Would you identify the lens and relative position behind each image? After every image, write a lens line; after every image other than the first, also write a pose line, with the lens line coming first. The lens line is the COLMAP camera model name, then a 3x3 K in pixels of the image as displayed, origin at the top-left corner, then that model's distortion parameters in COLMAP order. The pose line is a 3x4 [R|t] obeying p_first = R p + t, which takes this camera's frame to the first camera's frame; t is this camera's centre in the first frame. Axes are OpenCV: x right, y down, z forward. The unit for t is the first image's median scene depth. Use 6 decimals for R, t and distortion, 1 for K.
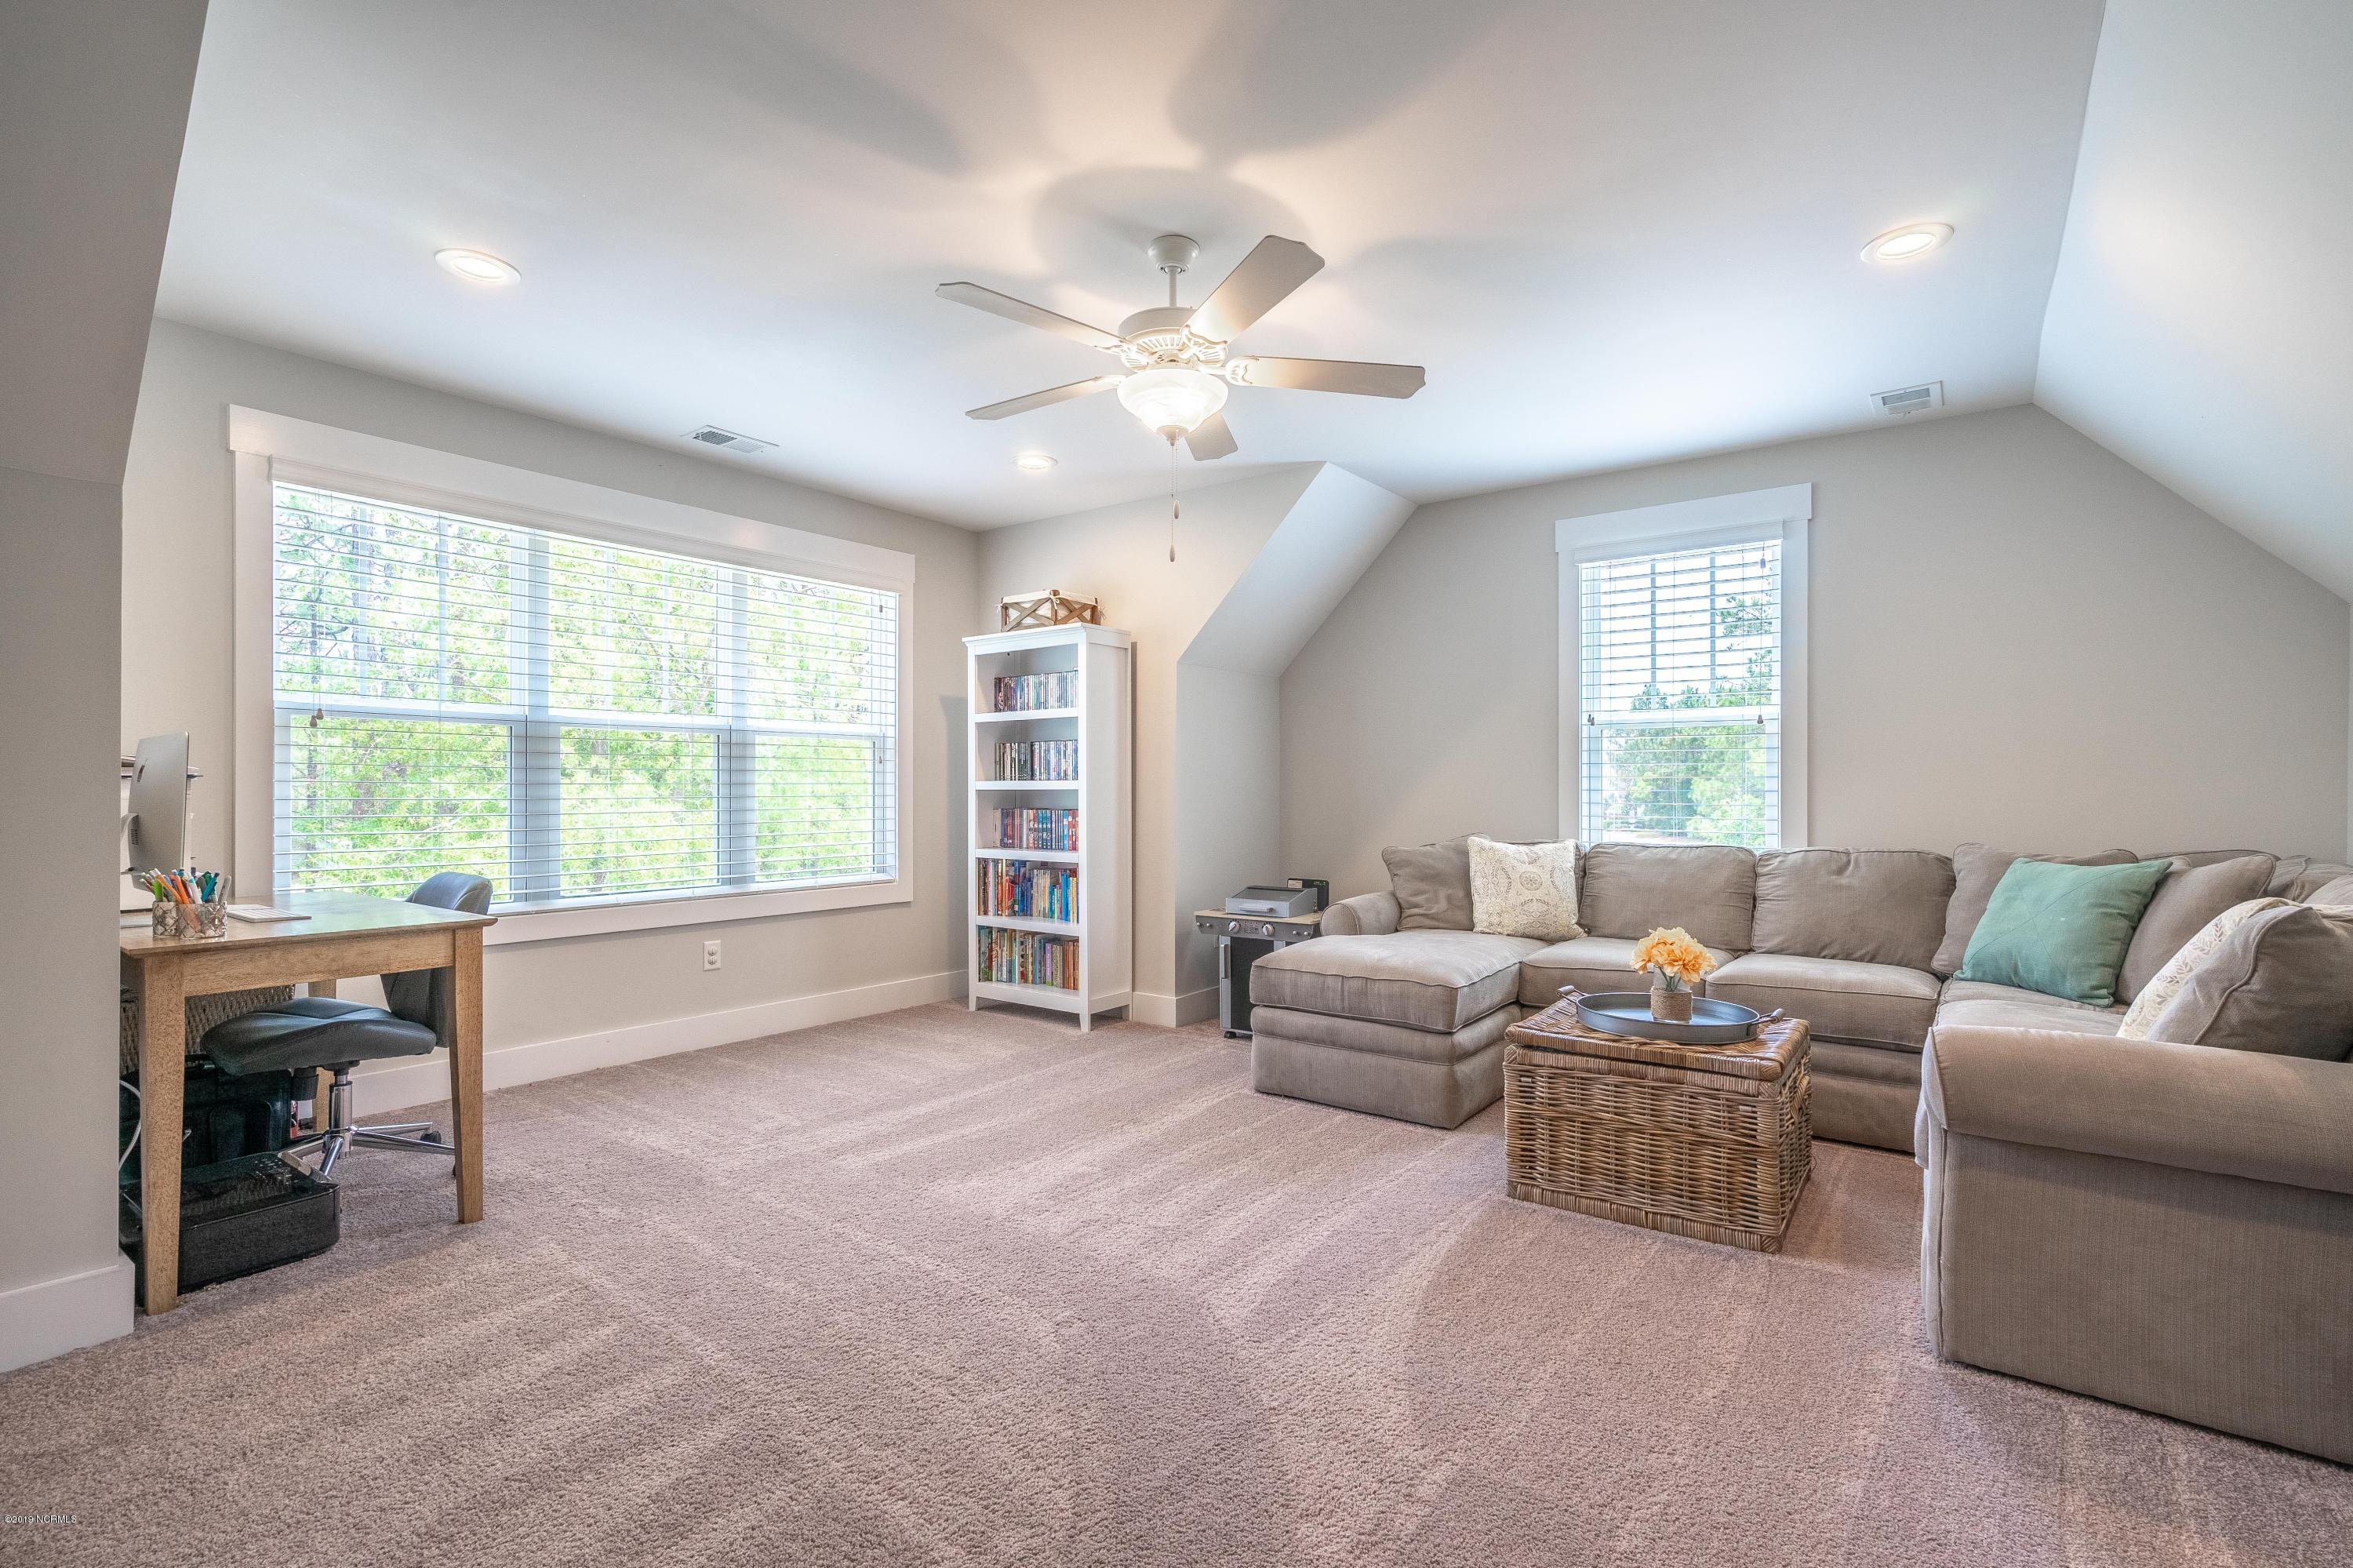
lens RADIAL K [[1063.0, 0, 1174.6], [0, 1063.0, 790.6], [0, 0, 1]] dist [-0.011021, 0.000320]
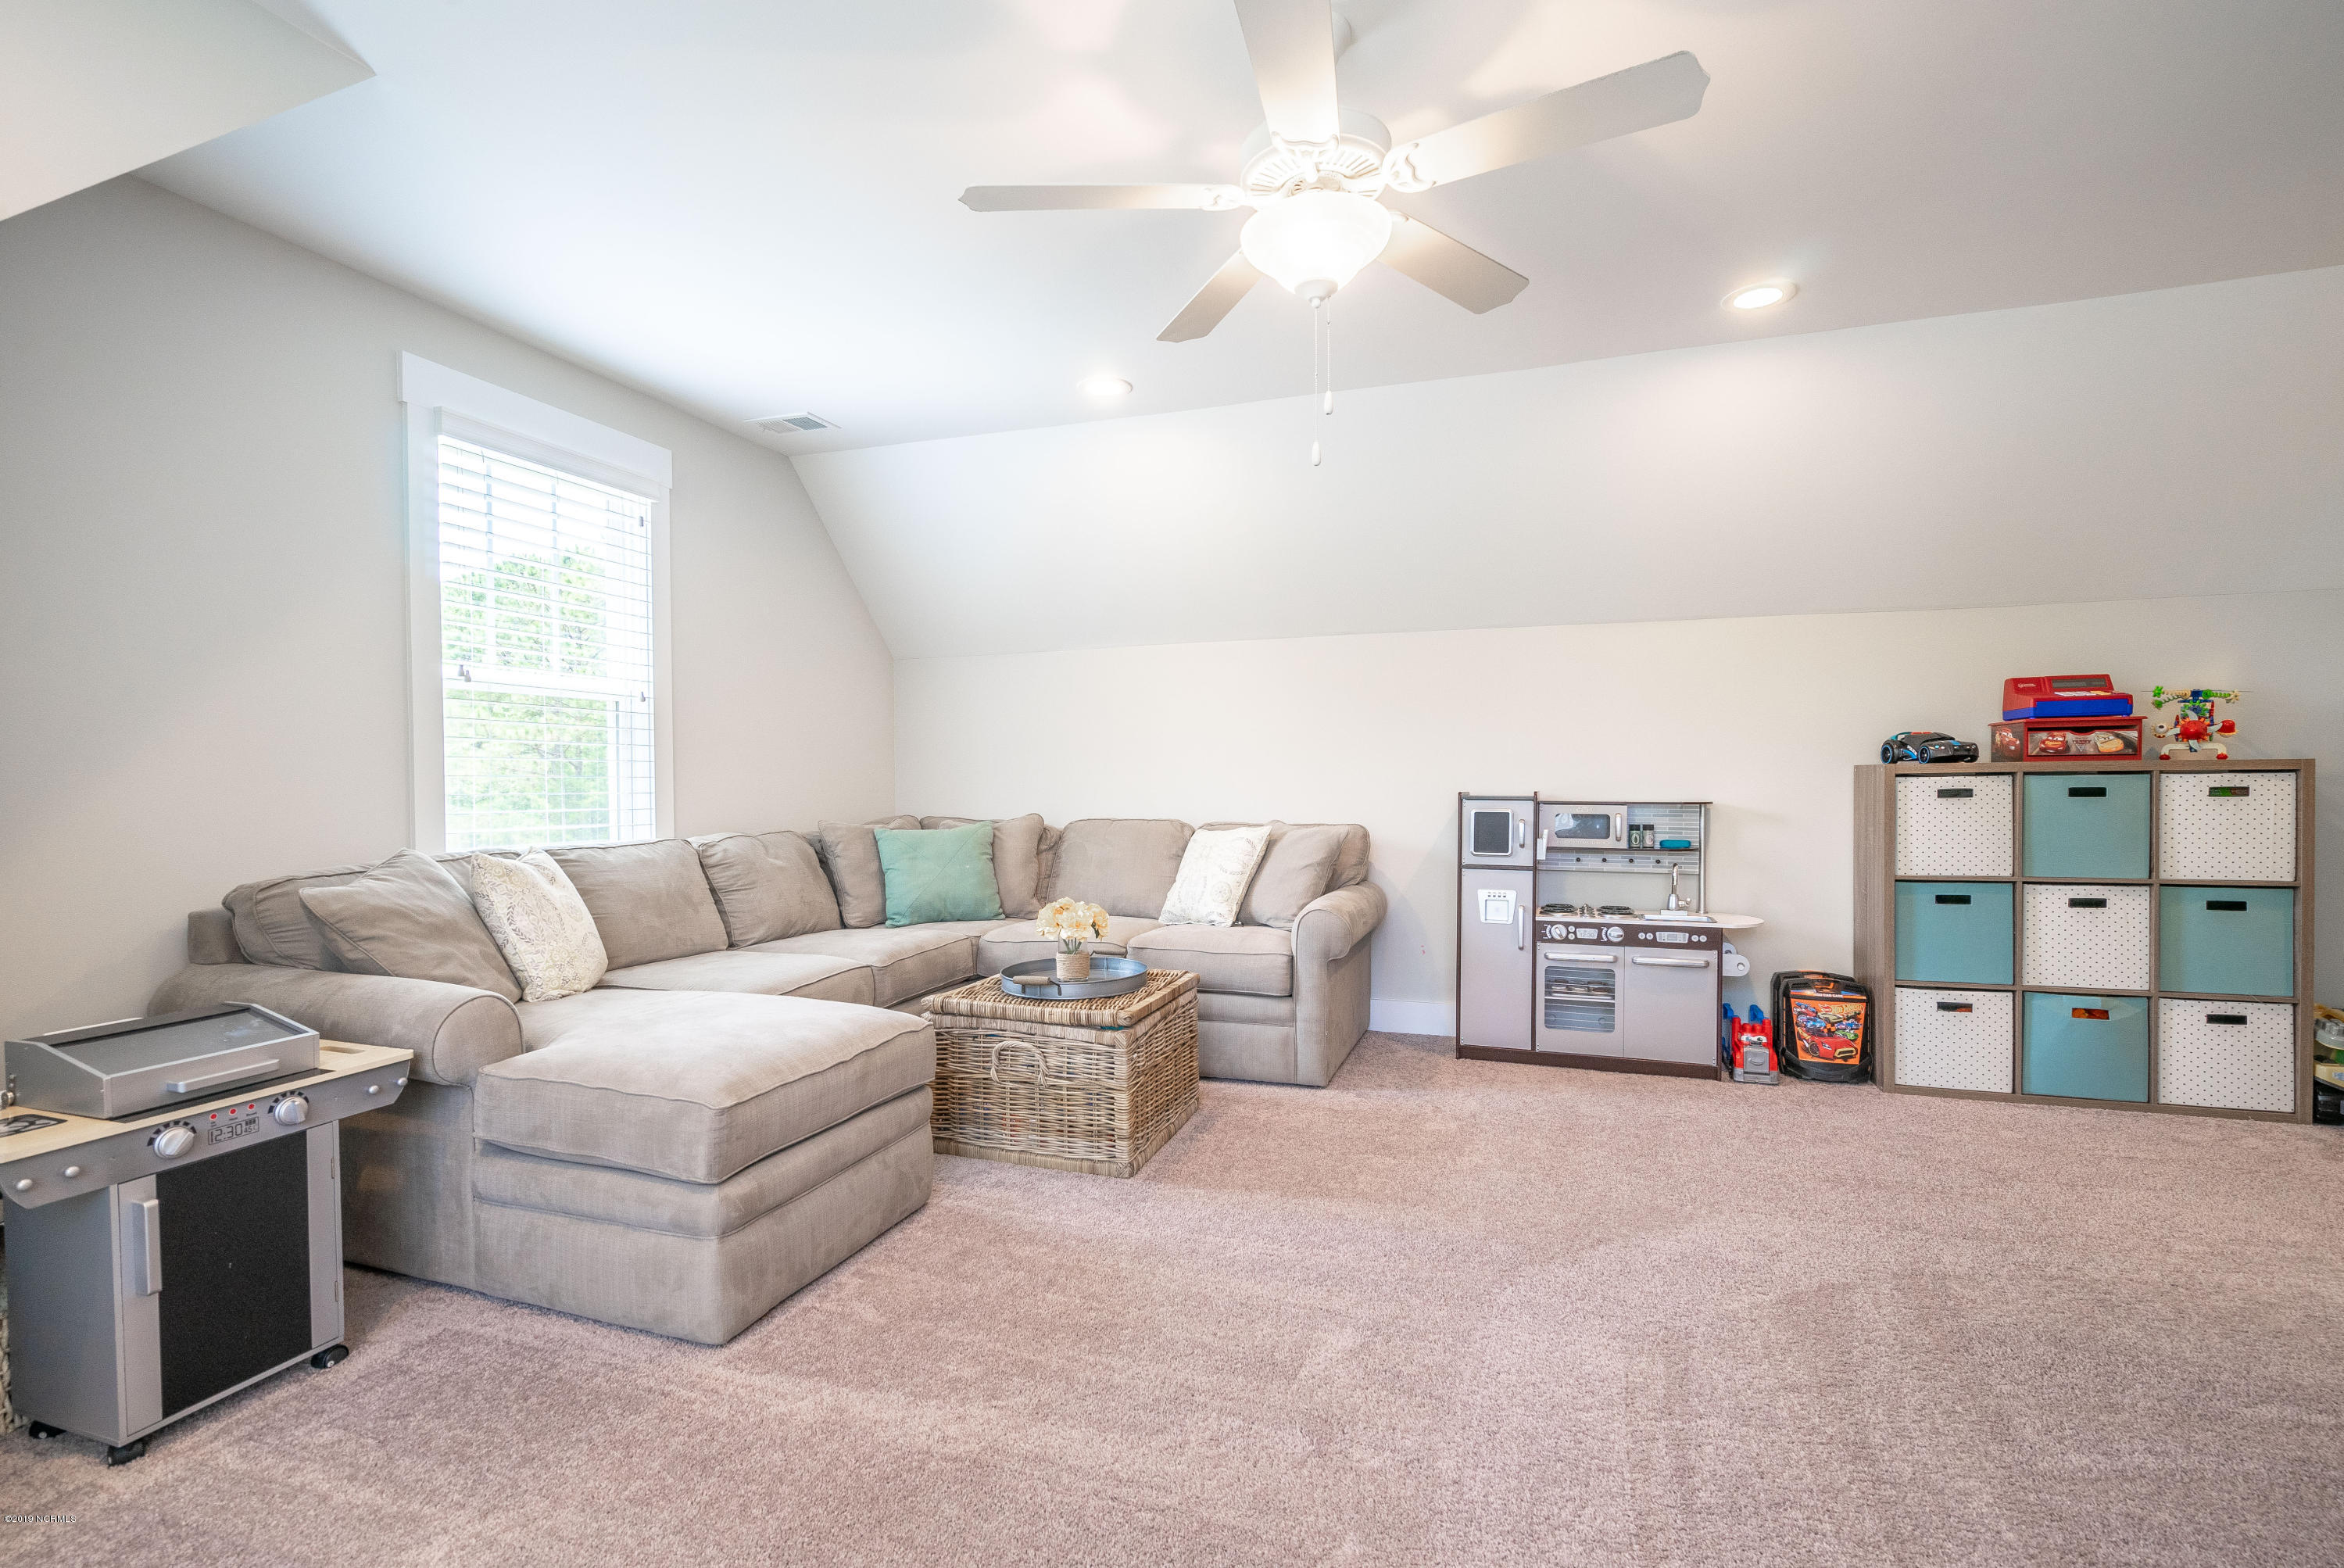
lens RADIAL K [[1059.0, 0, 1170.1], [0, 1059.0, 790.6], [0, 0, 1]] dist [-0.011021, 0.000320]
pose [[-0.298575, -0.013027, 0.954297, -0.502783], [0.004639, 0.999875, 0.015101, 0.000952], [-0.954375, 0.008935, -0.298477, 0.979059]]
